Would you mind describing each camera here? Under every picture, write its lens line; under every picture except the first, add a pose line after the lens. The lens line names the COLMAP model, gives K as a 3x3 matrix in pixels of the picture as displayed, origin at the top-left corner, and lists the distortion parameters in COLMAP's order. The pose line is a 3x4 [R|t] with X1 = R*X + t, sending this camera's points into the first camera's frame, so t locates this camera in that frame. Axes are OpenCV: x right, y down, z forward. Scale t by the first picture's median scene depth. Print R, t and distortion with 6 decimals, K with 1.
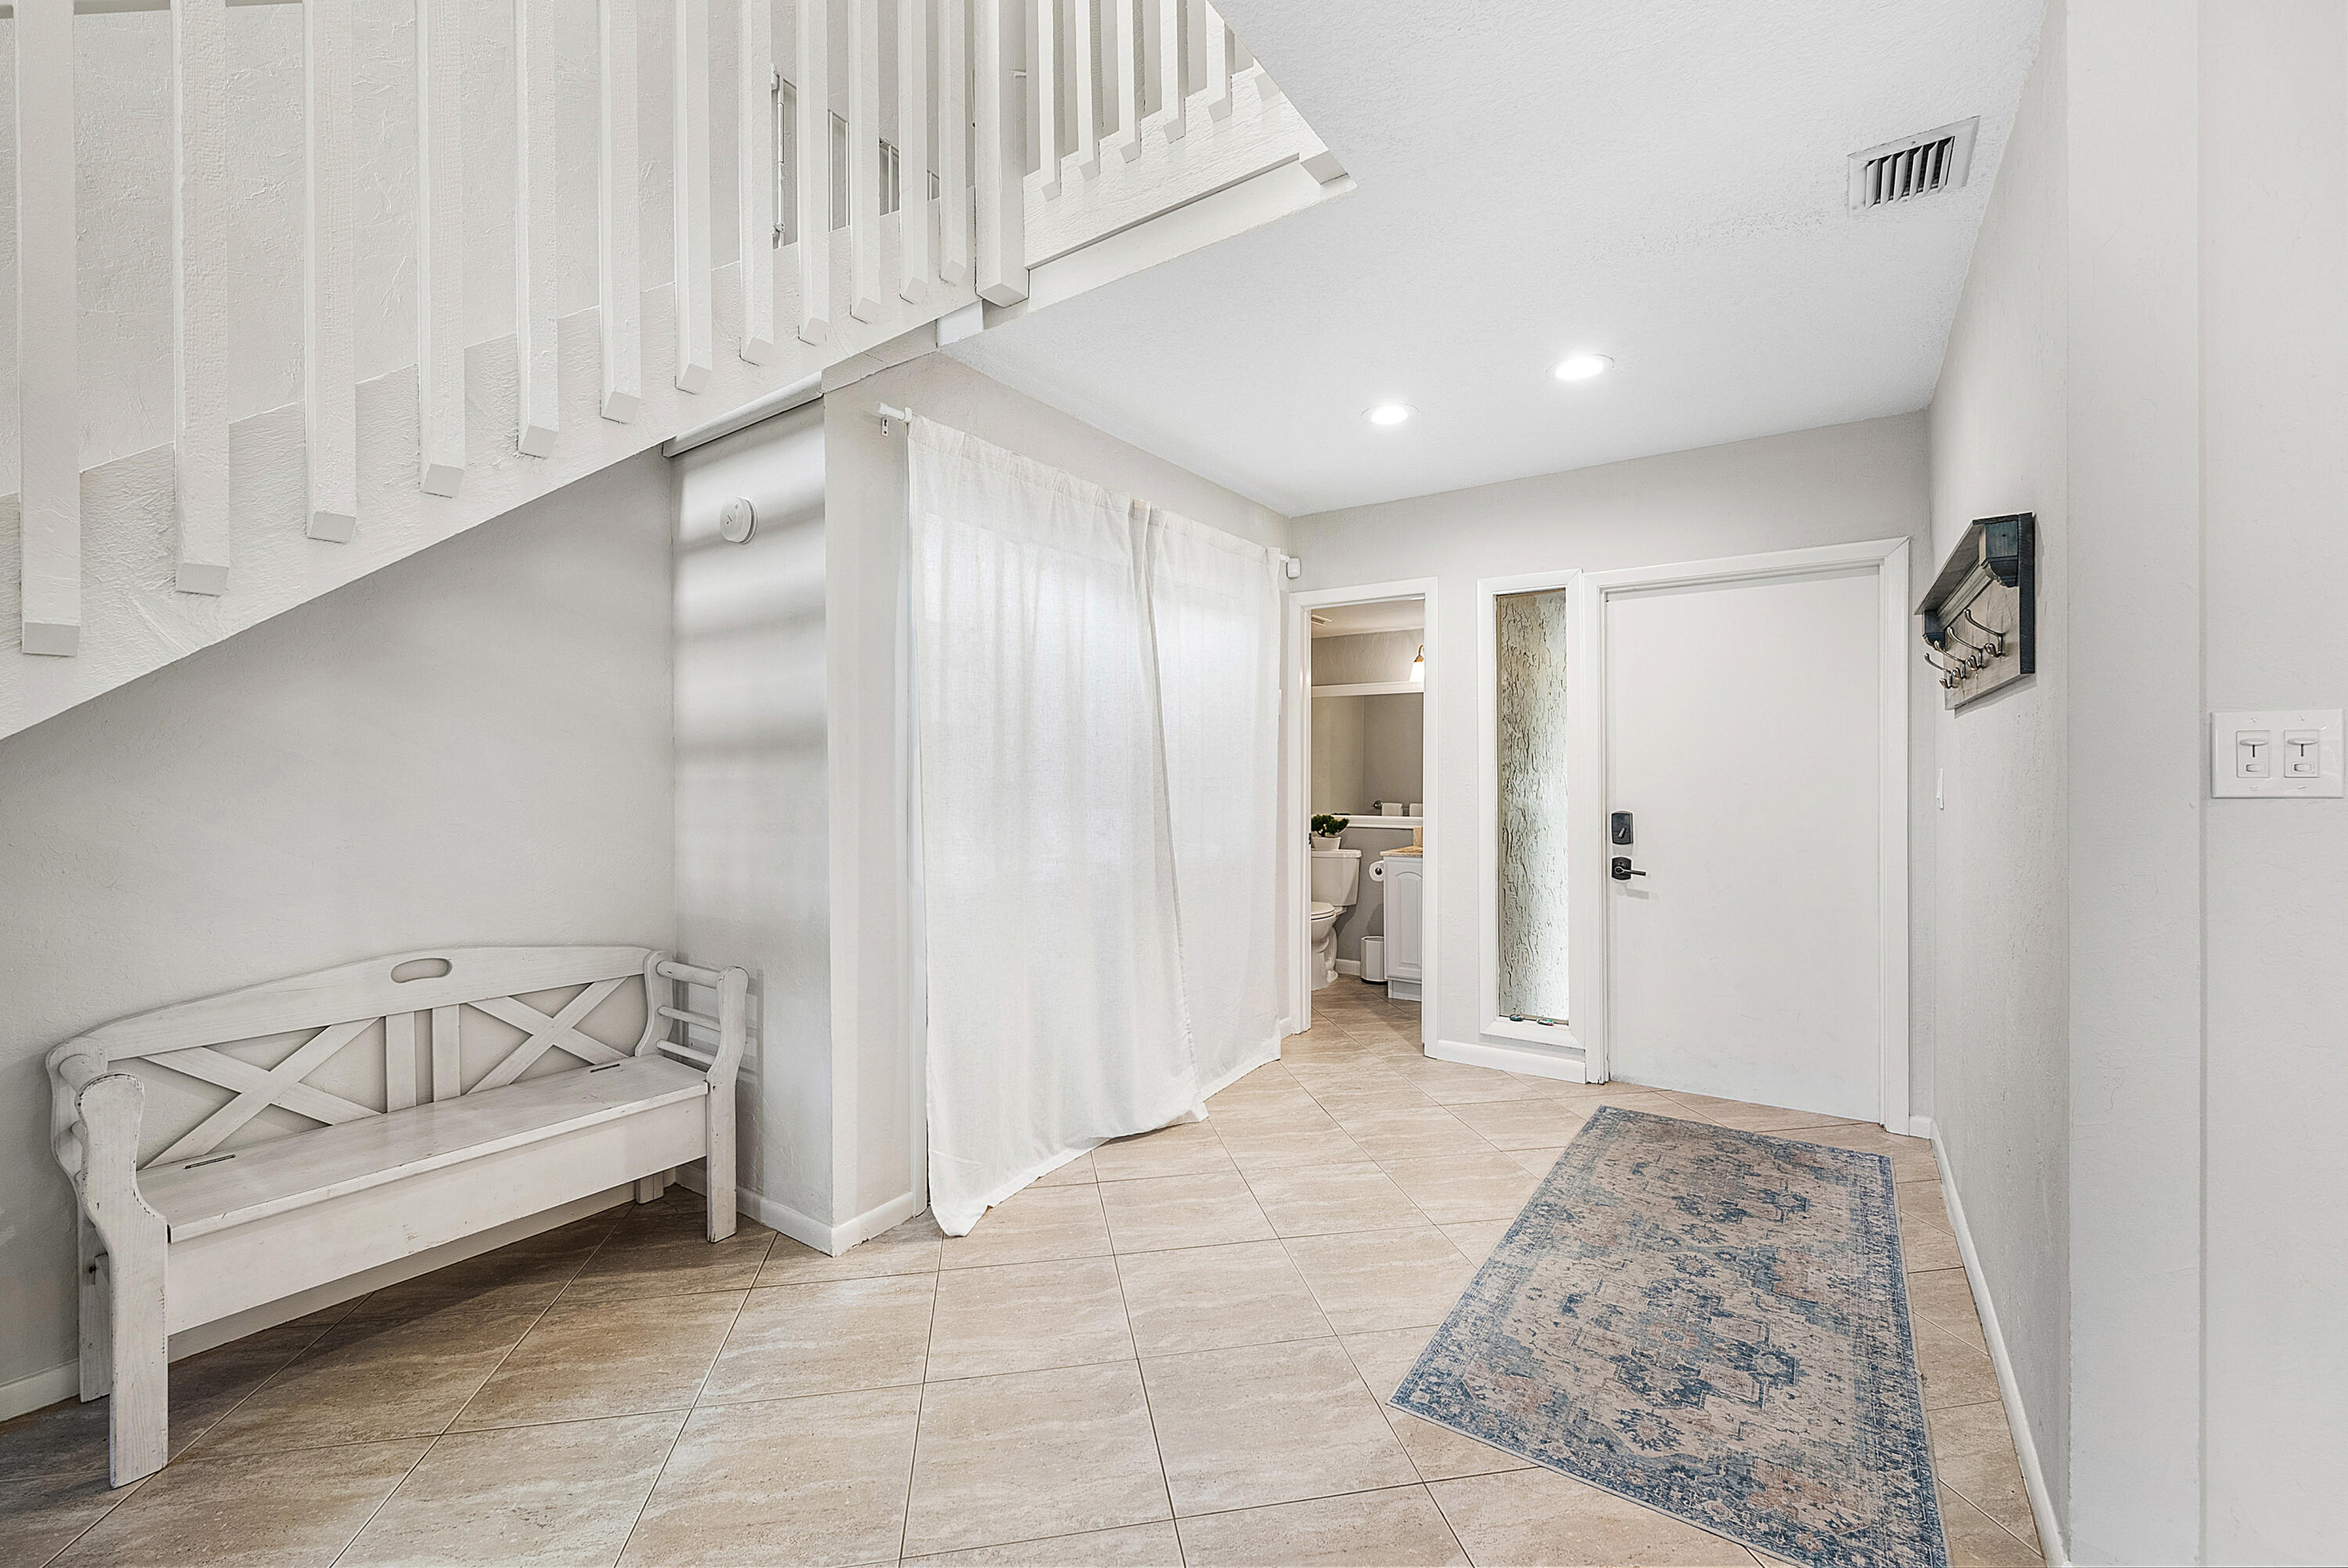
lens RADIAL K [[956.6, 0, 1167.2], [0, 956.6, 782.2], [0, 0, 1]] dist [0.001836, -0.000180]
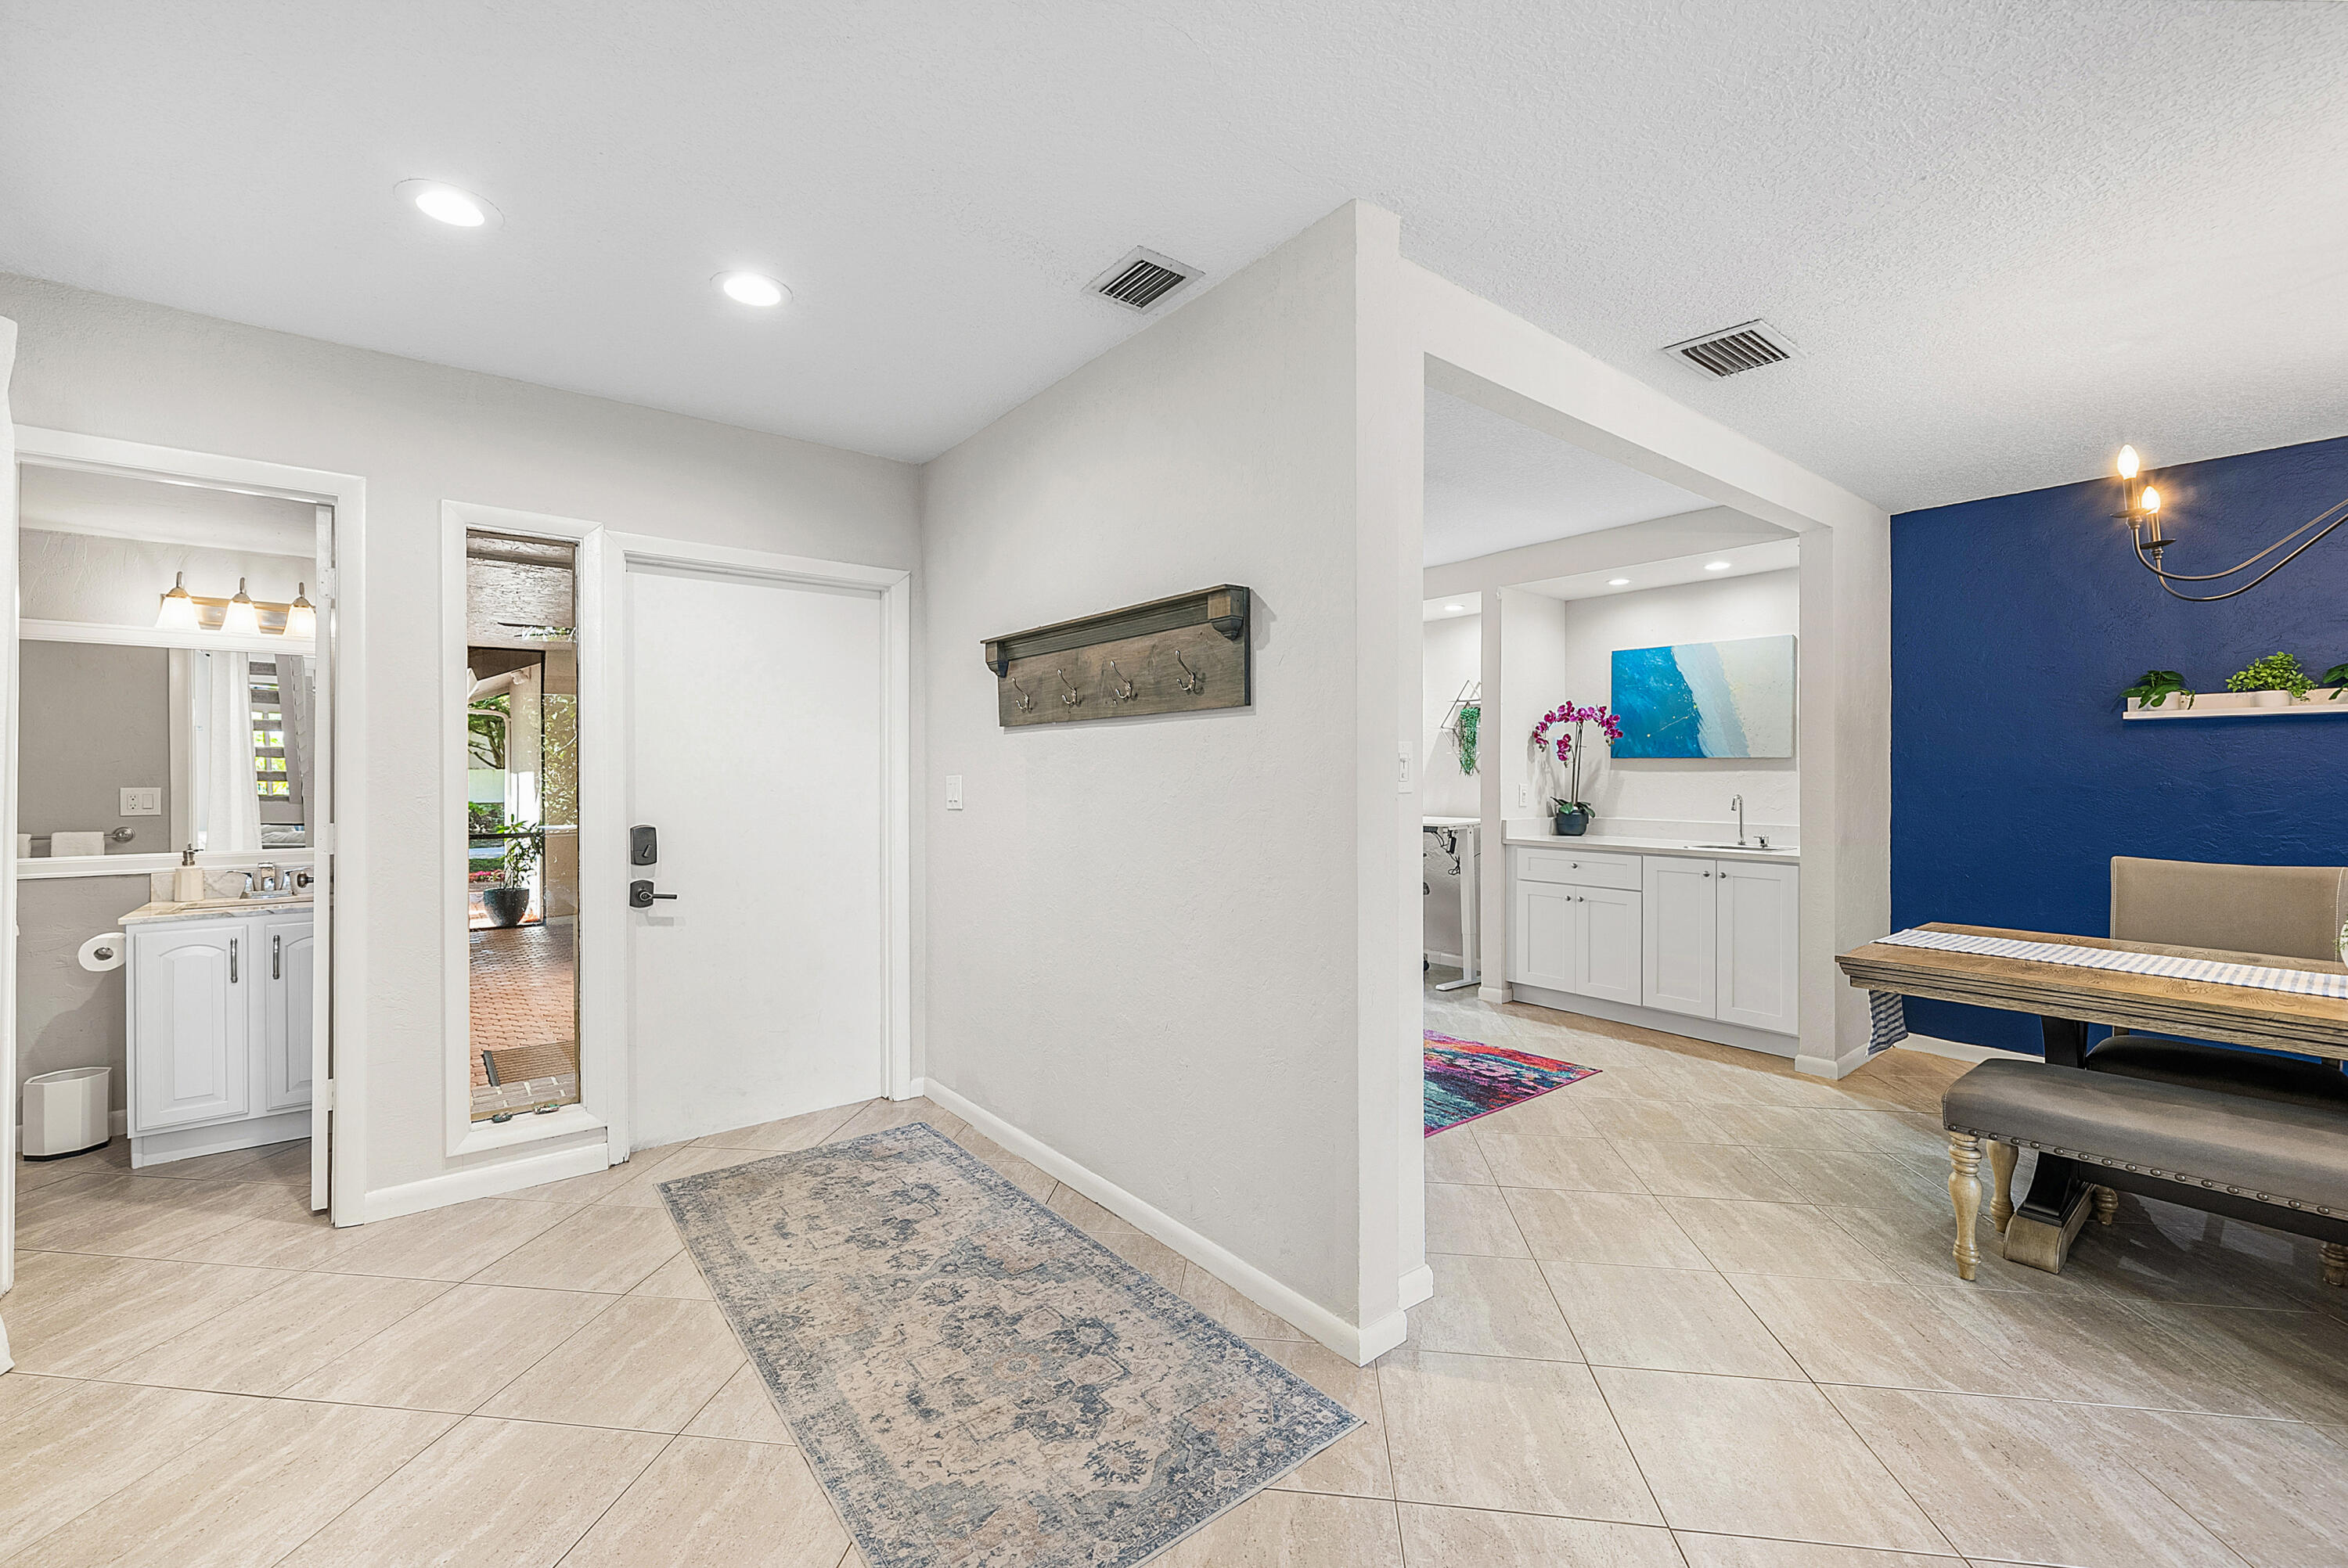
lens RADIAL K [[960.5, 0, 1173.1], [0, 960.5, 777.4], [0, 0, 1]] dist [0.001340, -0.000083]
pose [[0.294850, 0.001324, 0.955543, -0.330212], [0.009896, 0.999941, -0.004439, -0.005722], [-0.955492, 0.010765, 0.294820, 0.533809]]
